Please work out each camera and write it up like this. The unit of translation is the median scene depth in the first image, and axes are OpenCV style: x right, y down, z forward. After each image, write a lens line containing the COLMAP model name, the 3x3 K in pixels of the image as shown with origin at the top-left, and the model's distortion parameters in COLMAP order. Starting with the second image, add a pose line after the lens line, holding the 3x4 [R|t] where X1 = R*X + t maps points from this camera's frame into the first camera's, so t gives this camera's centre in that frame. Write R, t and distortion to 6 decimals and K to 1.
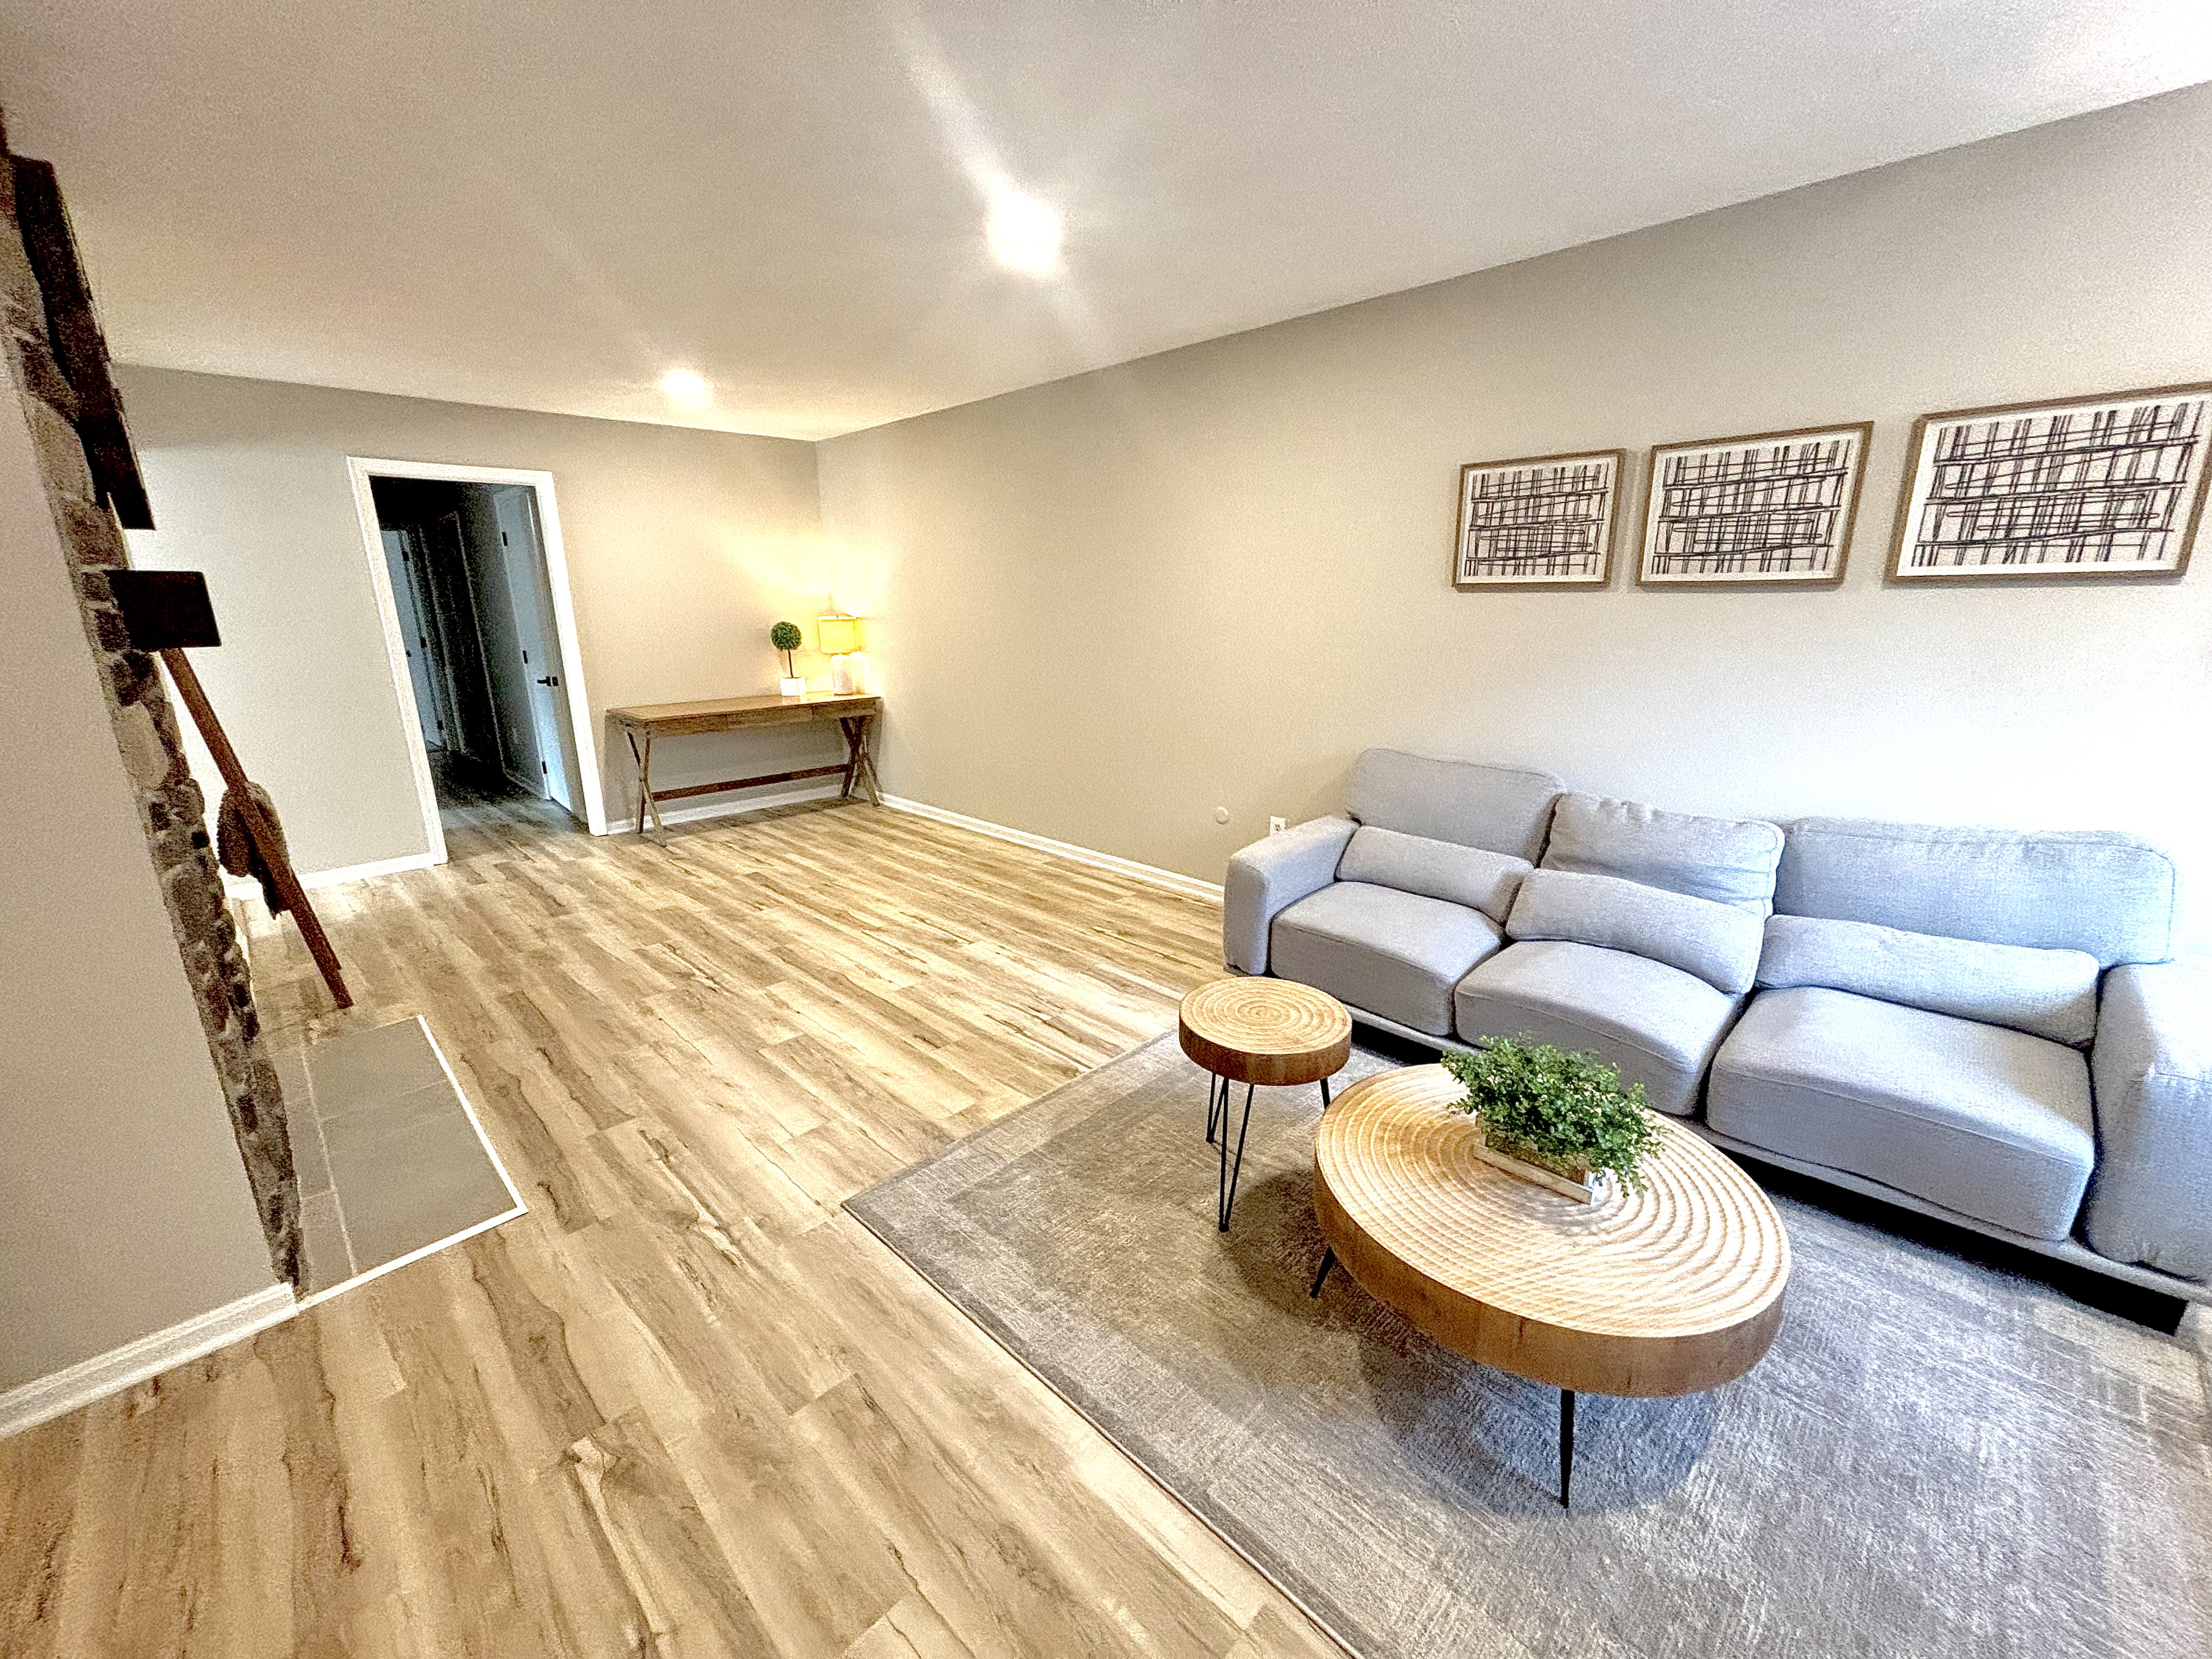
lens RADIAL K [[895.4, 0, 1104.1], [0, 895.4, 822.0], [0, 0, 1]] dist [0.002457, -0.000137]
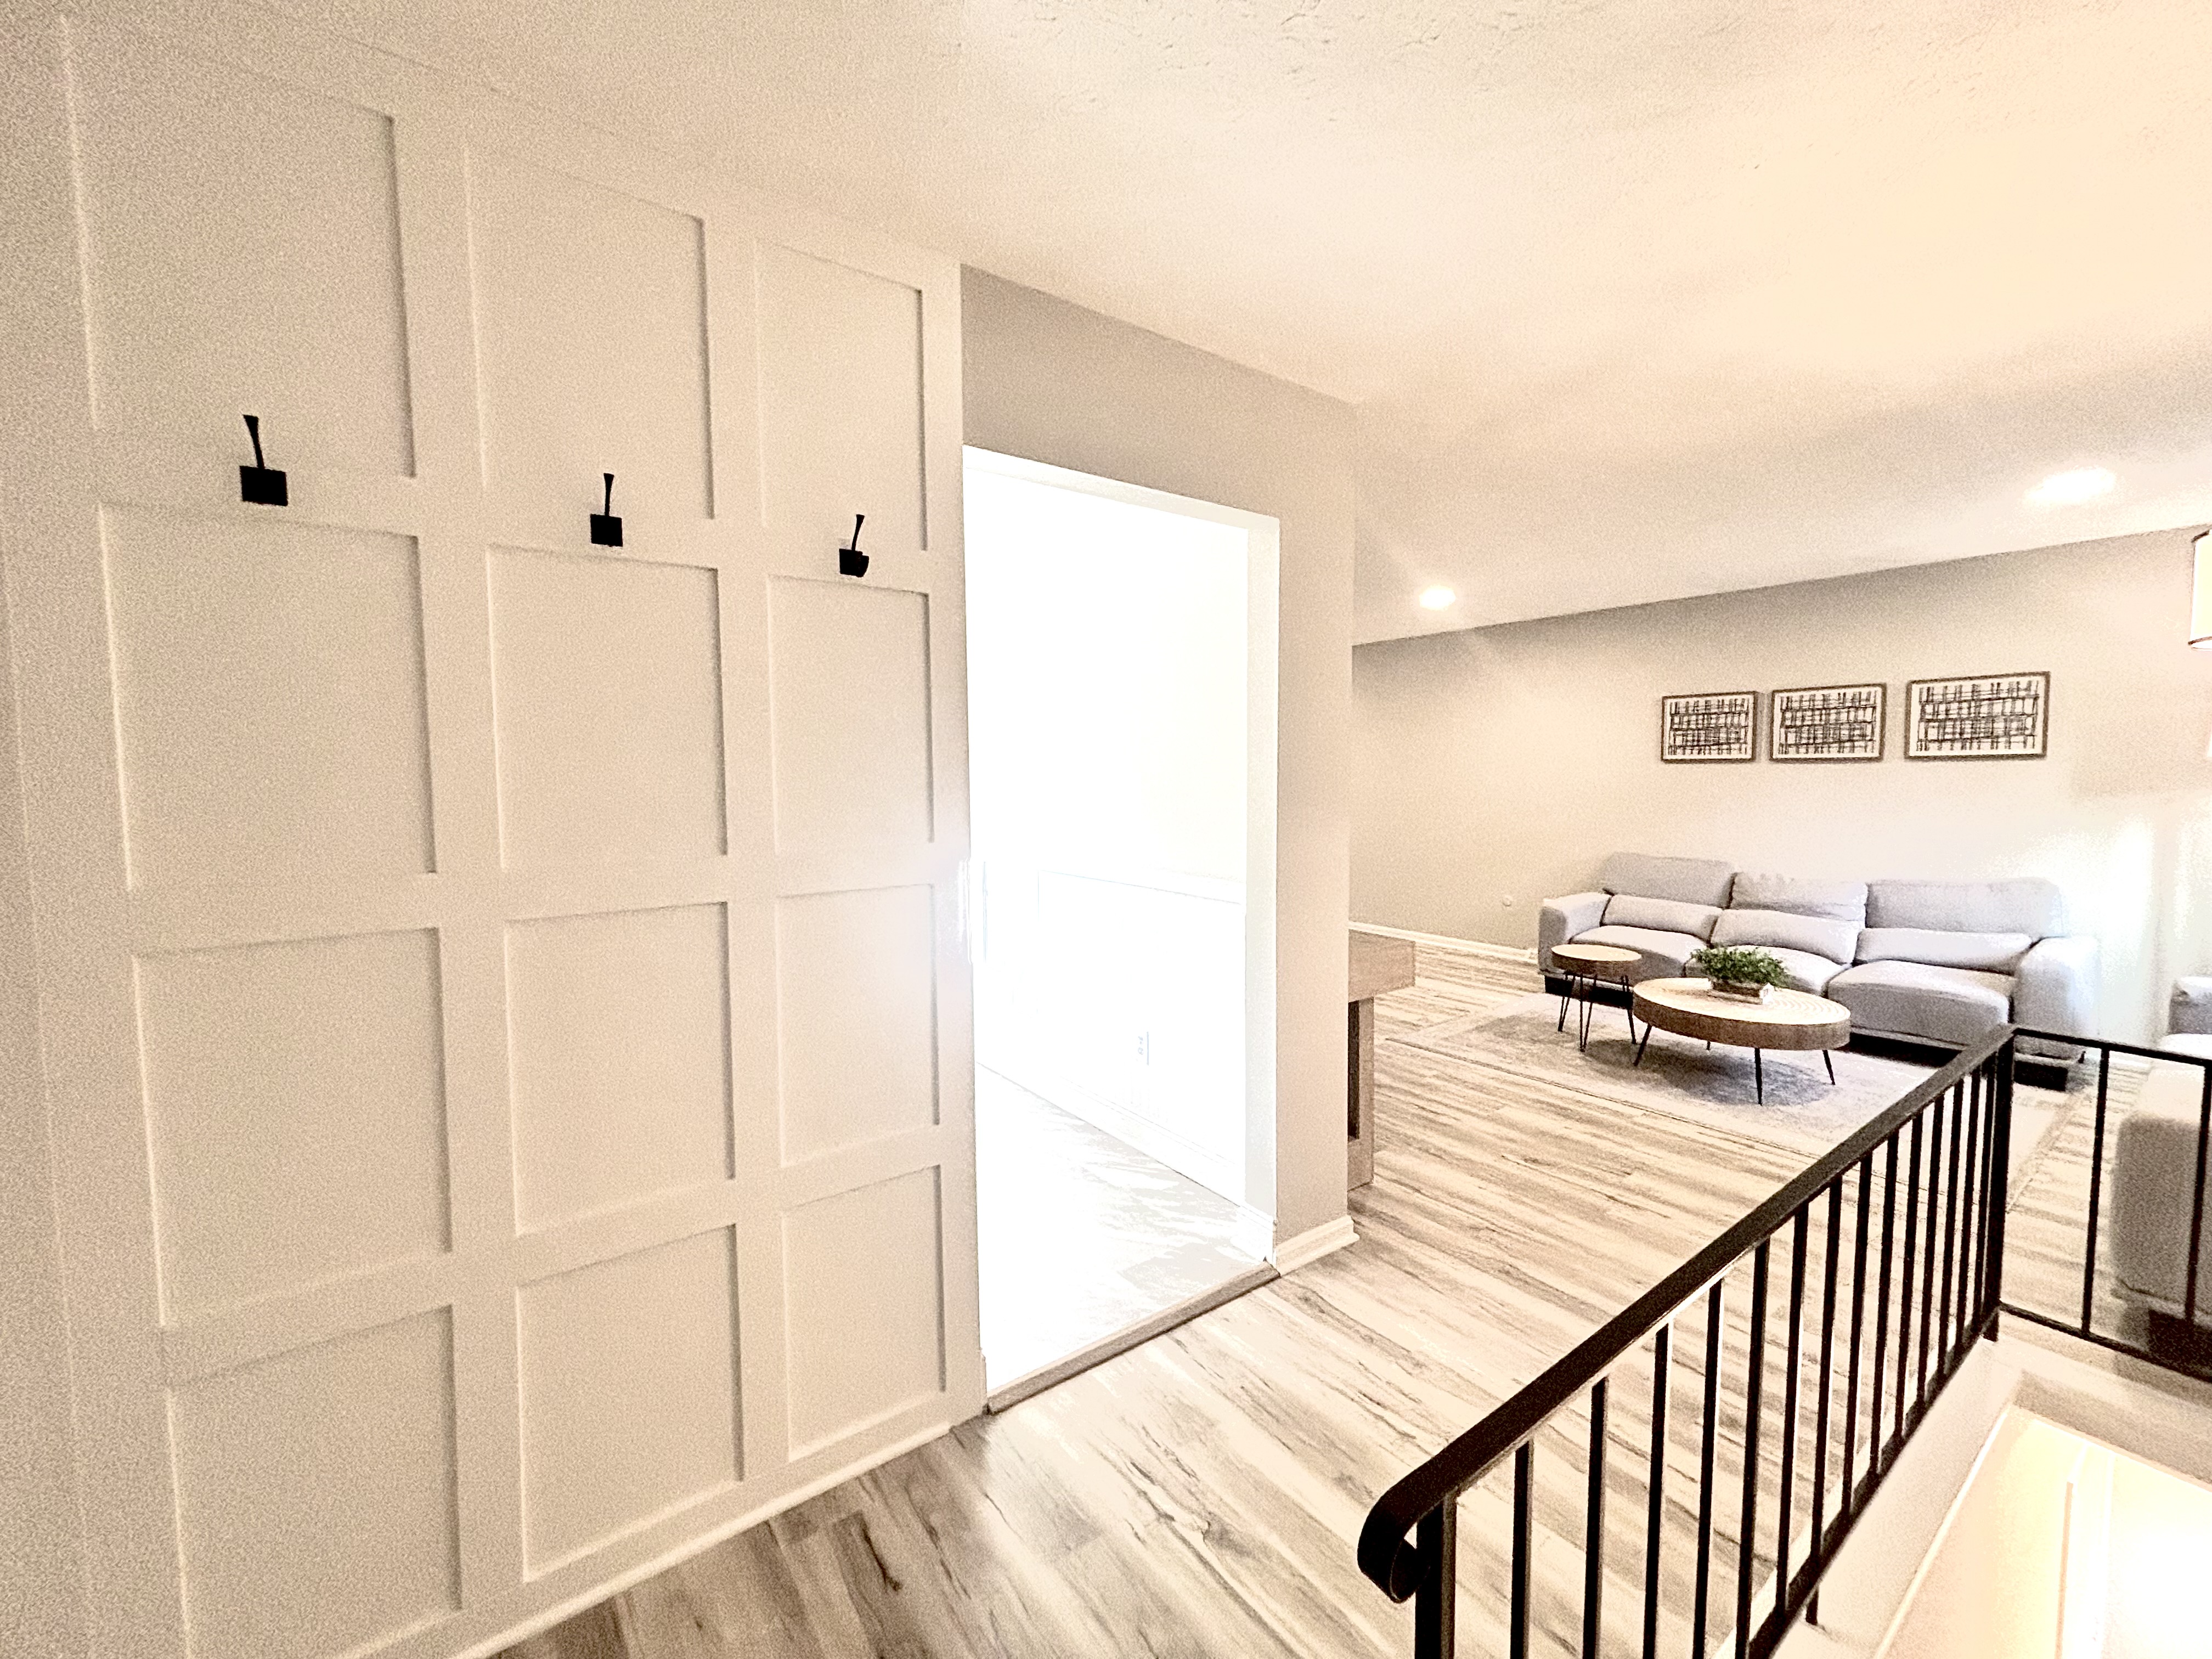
lens RADIAL K [[895.4, 0, 1111.1], [0, 895.4, 819.6], [0, 0, 1]] dist [0.002457, -0.000137]
pose [[0.990000, 0.013918, -0.140379, -0.546343], [-0.040891, 0.980709, -0.191148, 0.293521], [0.135010, 0.194977, 0.971471, -1.059244]]
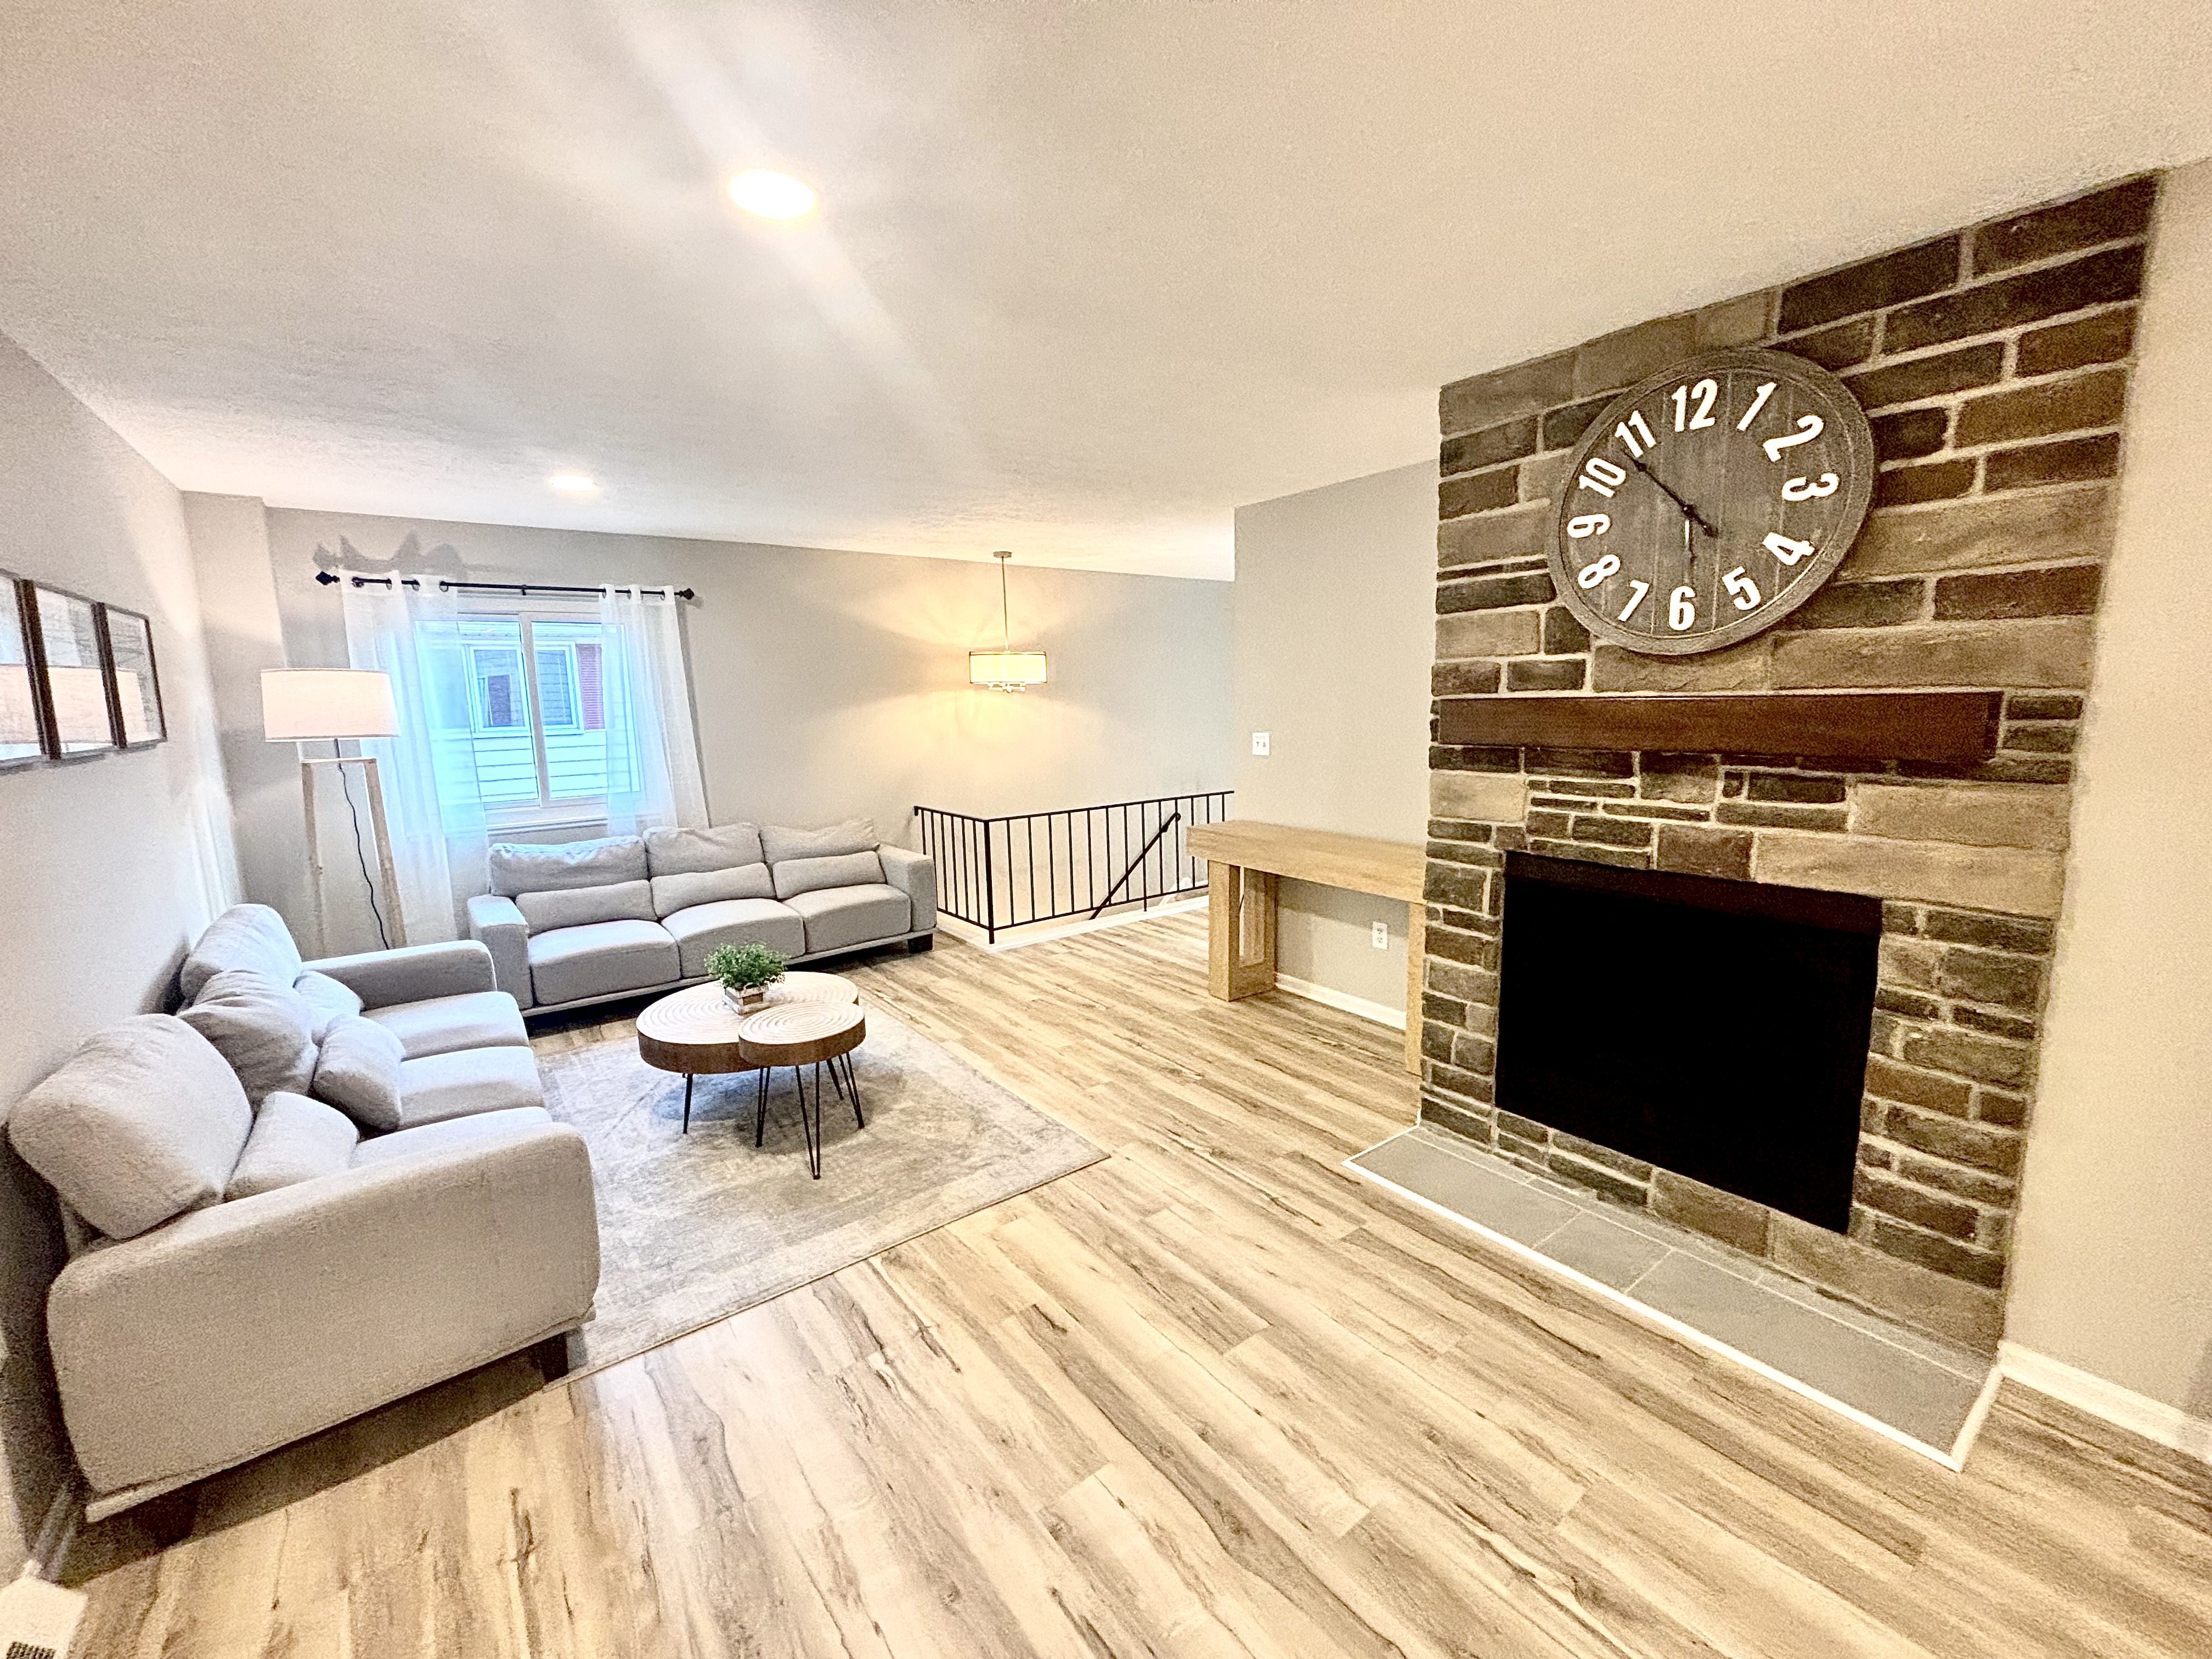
lens RADIAL K [[895.4, 0, 1102.4], [0, 895.4, 827.5], [0, 0, 1]] dist [0.002457, -0.000137]
pose [[-0.990465, 0.014024, 0.137045, -0.400887], [0.066758, 0.919055, 0.388433, -0.481096], [-0.120505, 0.393879, -0.911229, 1.731904]]
